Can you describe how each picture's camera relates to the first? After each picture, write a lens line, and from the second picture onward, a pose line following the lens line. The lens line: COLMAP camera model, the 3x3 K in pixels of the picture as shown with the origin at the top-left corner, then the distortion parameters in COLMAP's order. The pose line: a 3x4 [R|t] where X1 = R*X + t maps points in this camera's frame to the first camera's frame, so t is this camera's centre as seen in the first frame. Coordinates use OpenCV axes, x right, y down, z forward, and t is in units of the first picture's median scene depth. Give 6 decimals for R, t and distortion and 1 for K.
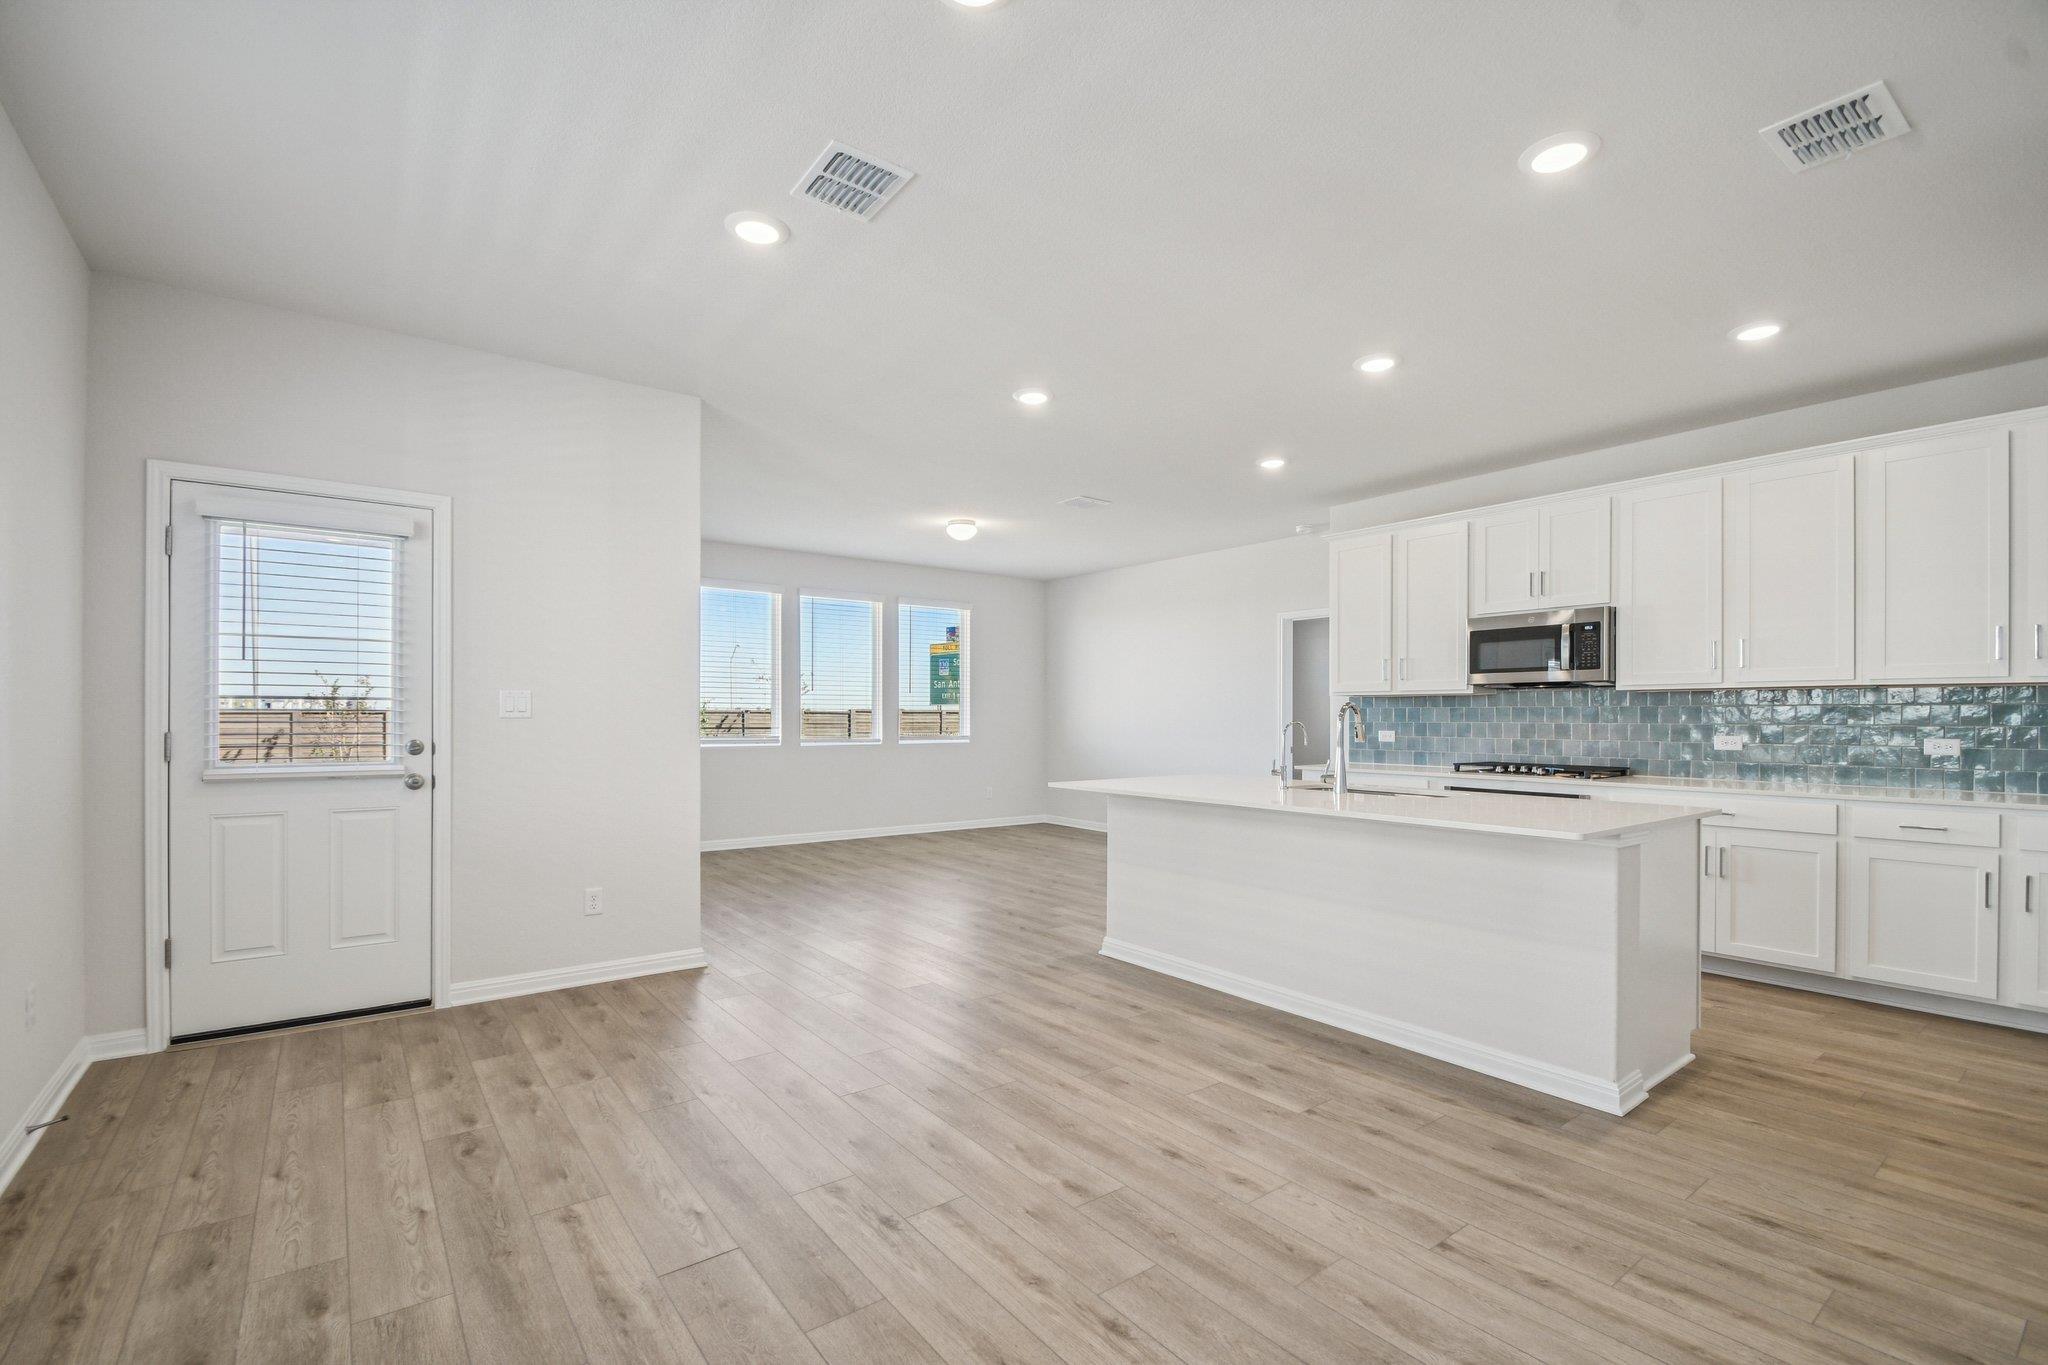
lens RADIAL K [[906.3, 0, 1019.6], [0, 906.3, 713.7], [0, 0, 1]] dist [0.011042, -0.014056]
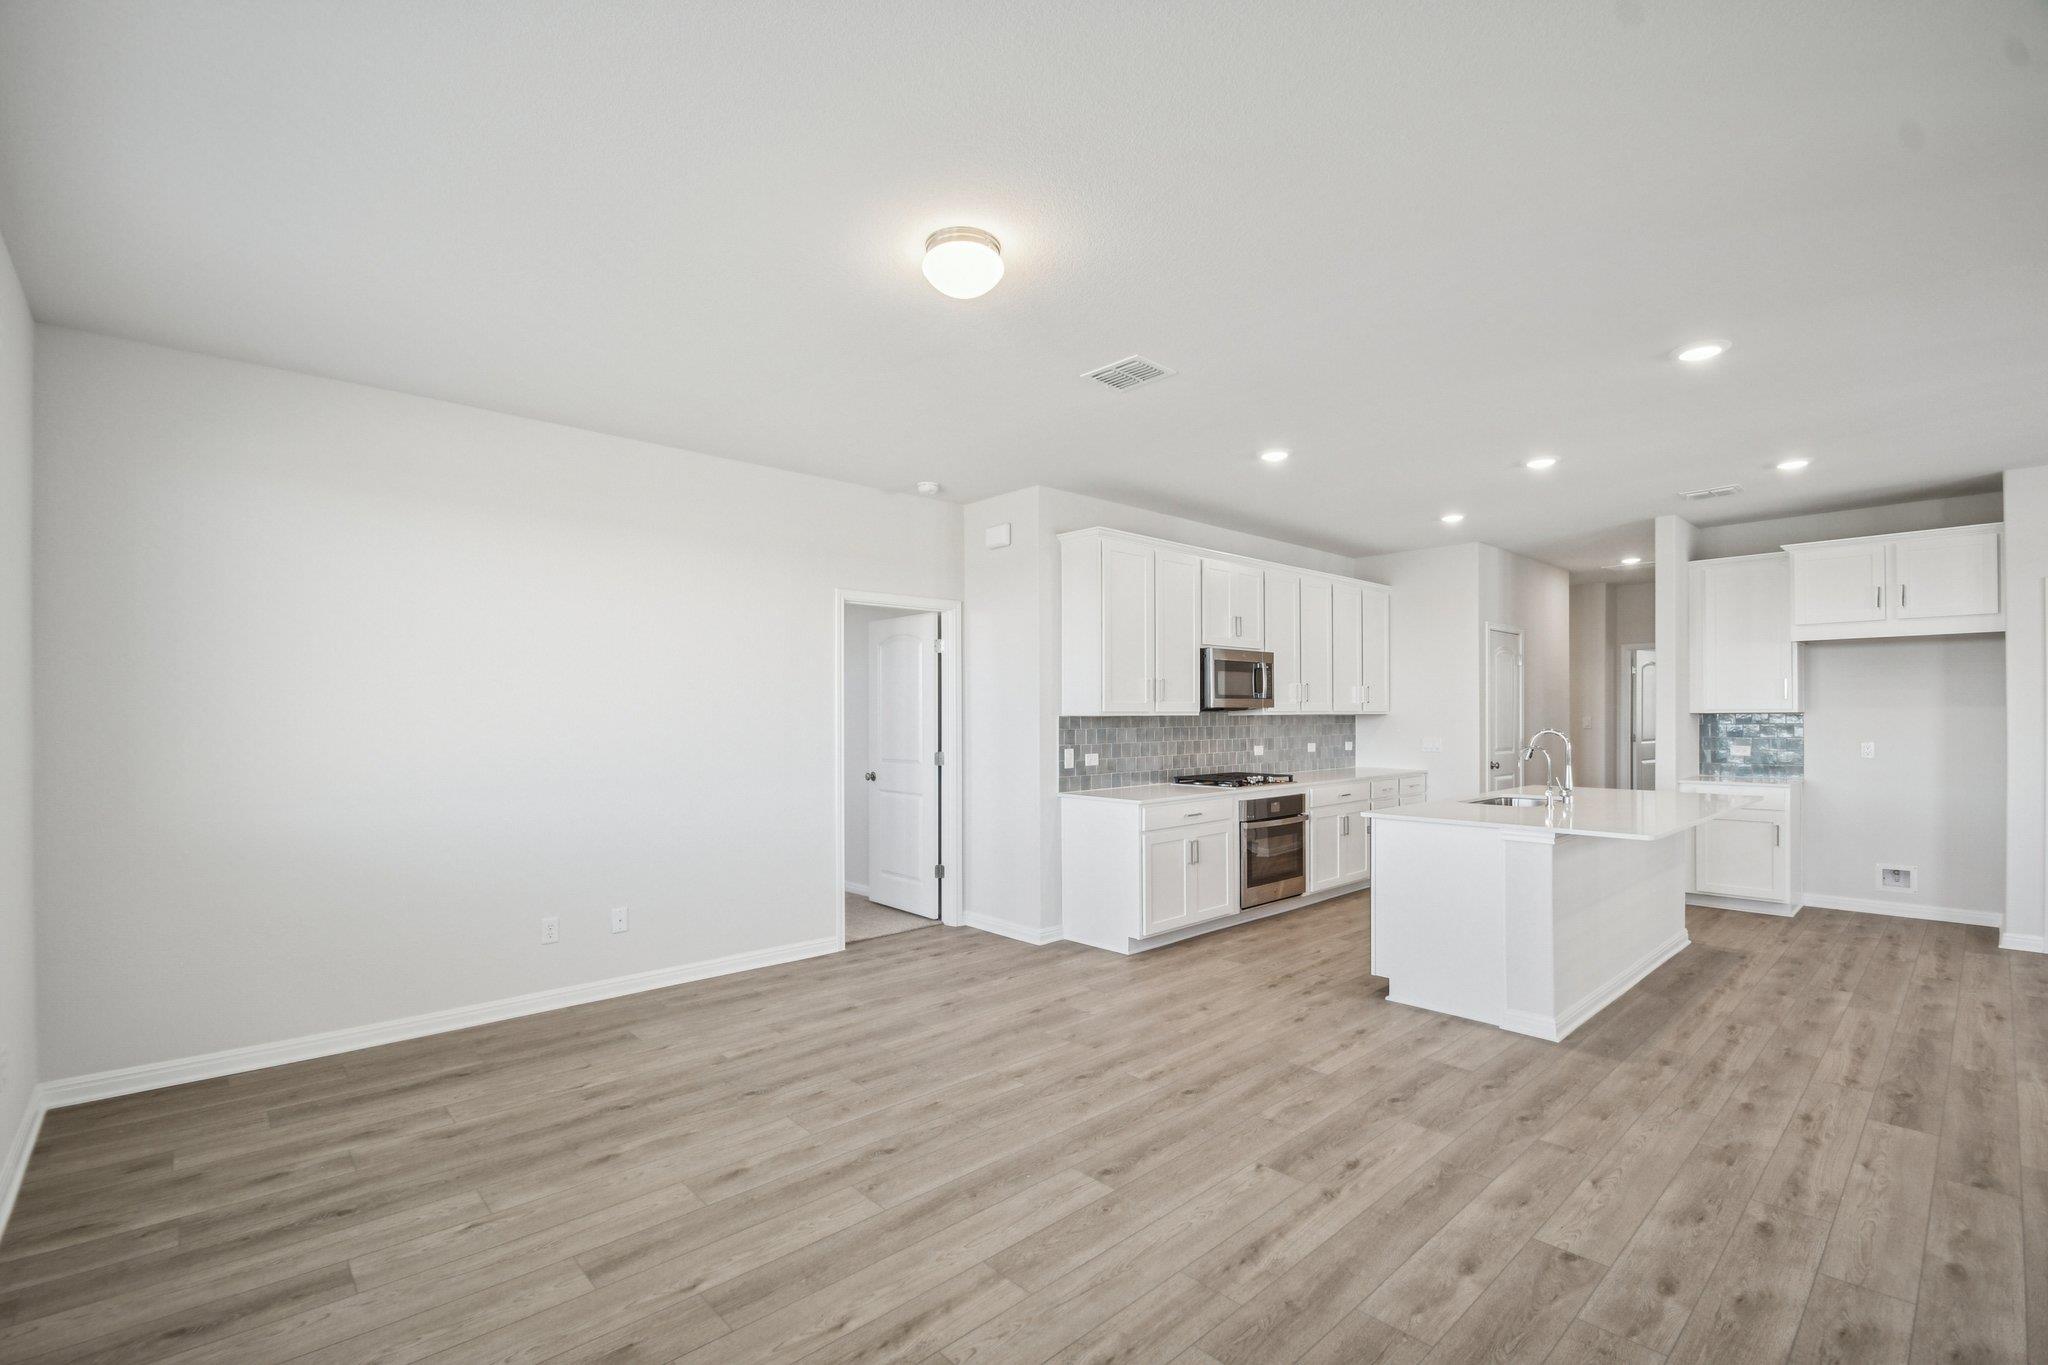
lens RADIAL K [[906.3, 0, 1019.6], [0, 906.3, 713.7], [0, 0, 1]] dist [0.011042, -0.014056]
pose [[-0.095999, -0.000166, 0.995381, -0.869743], [0.002147, 0.999998, 0.000374, -0.038926], [-0.995379, 0.002173, -0.095999, 2.015640]]
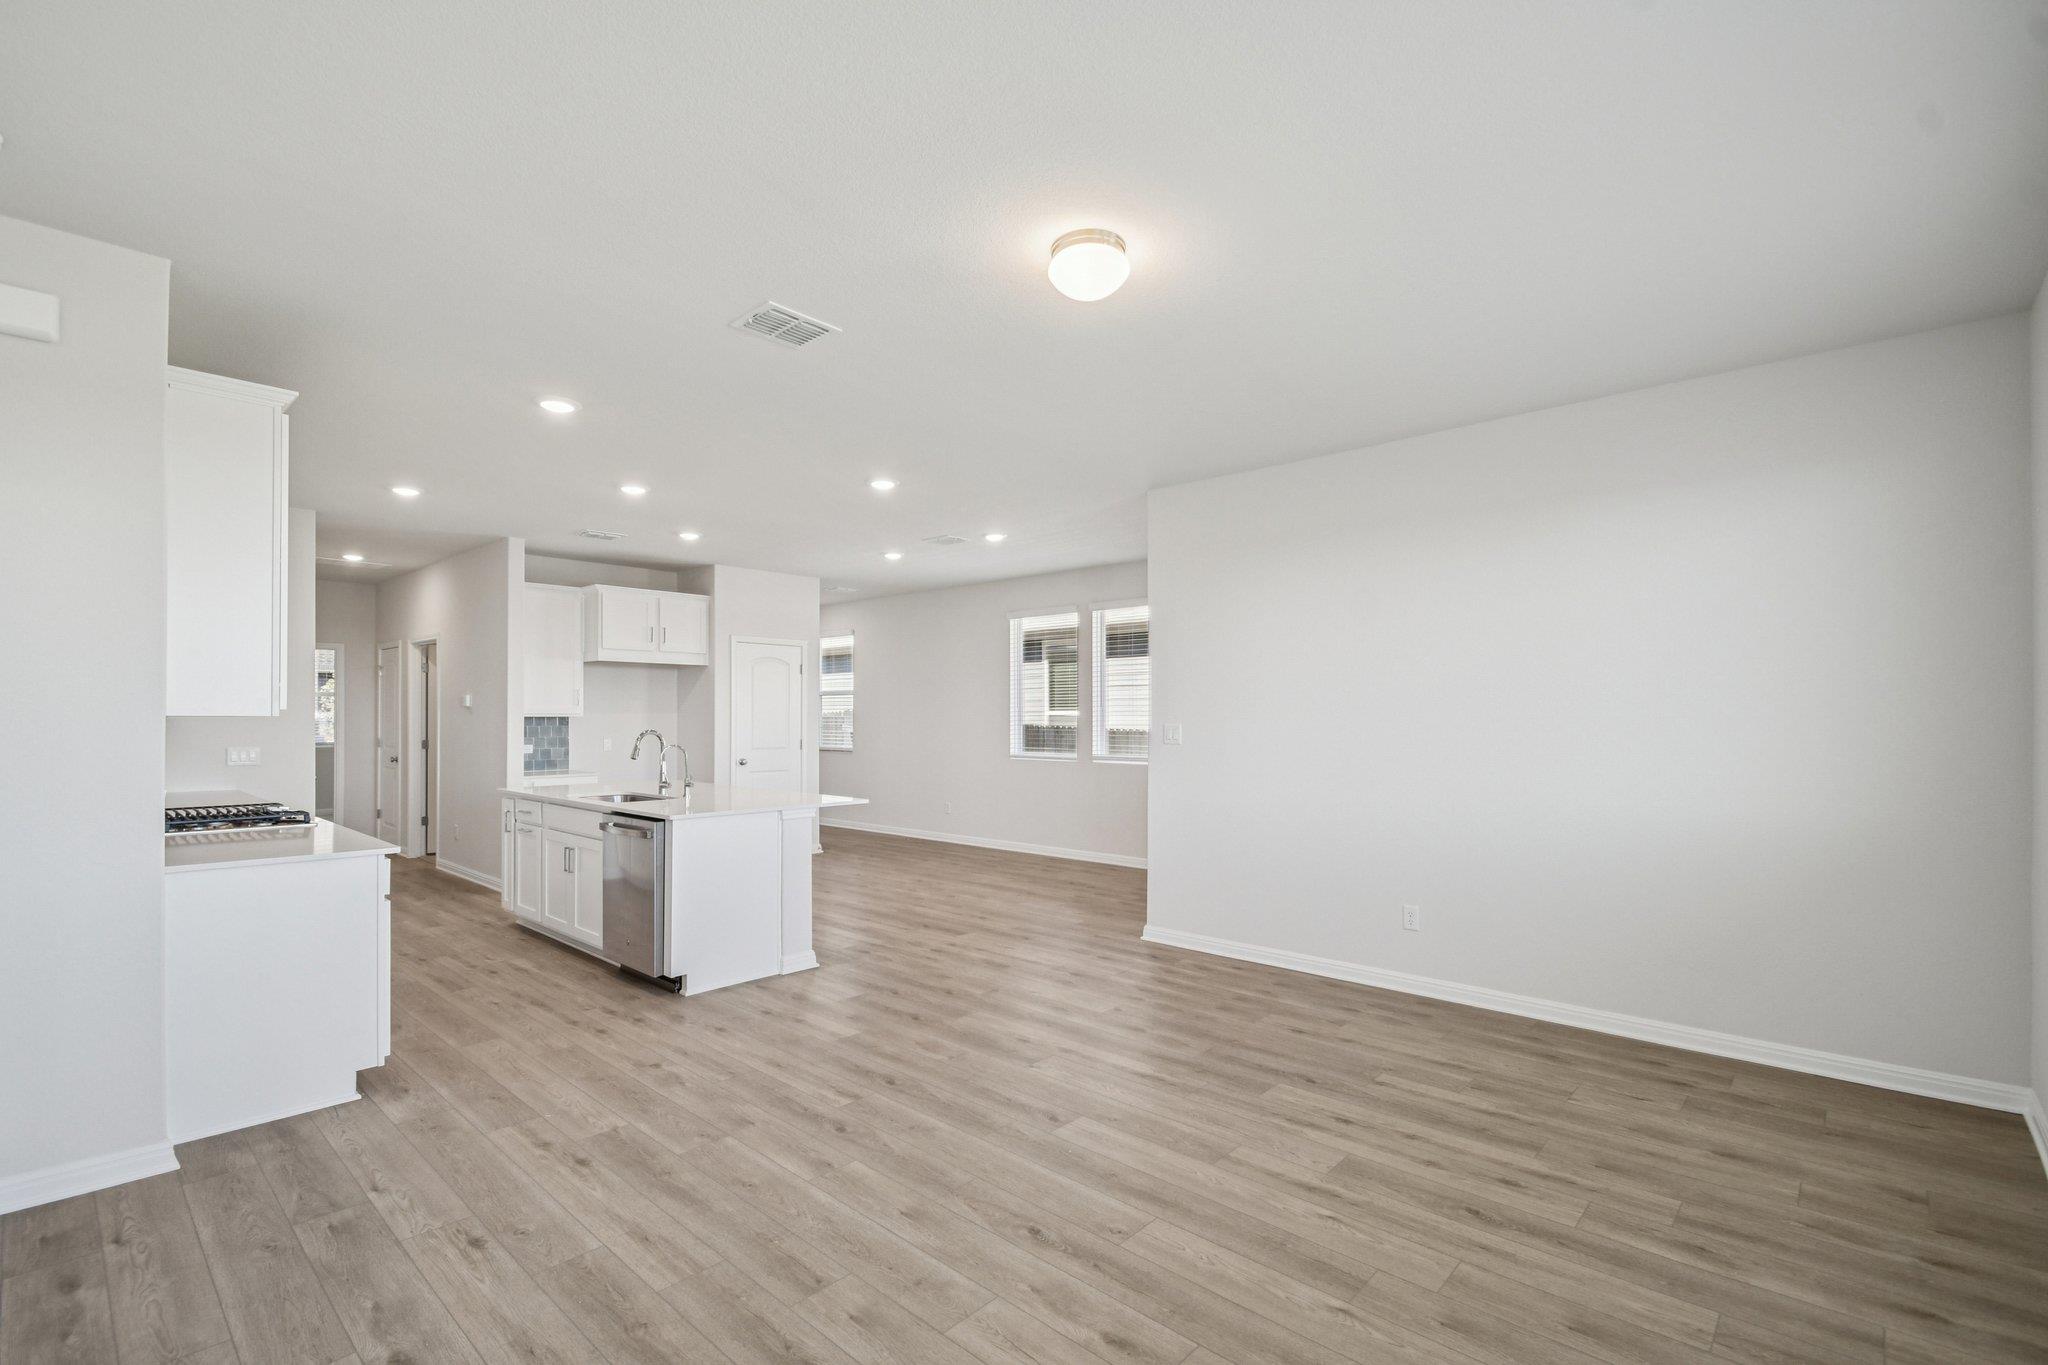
lens RADIAL K [[906.3, 0, 1019.6], [0, 906.3, 713.7], [0, 0, 1]] dist [0.011042, -0.014056]
pose [[-0.984320, -0.003082, -0.176365, 0.061352], [-0.002173, 0.999983, -0.005347, -0.035014], [0.176379, -0.004880, -0.984310, 2.713188]]
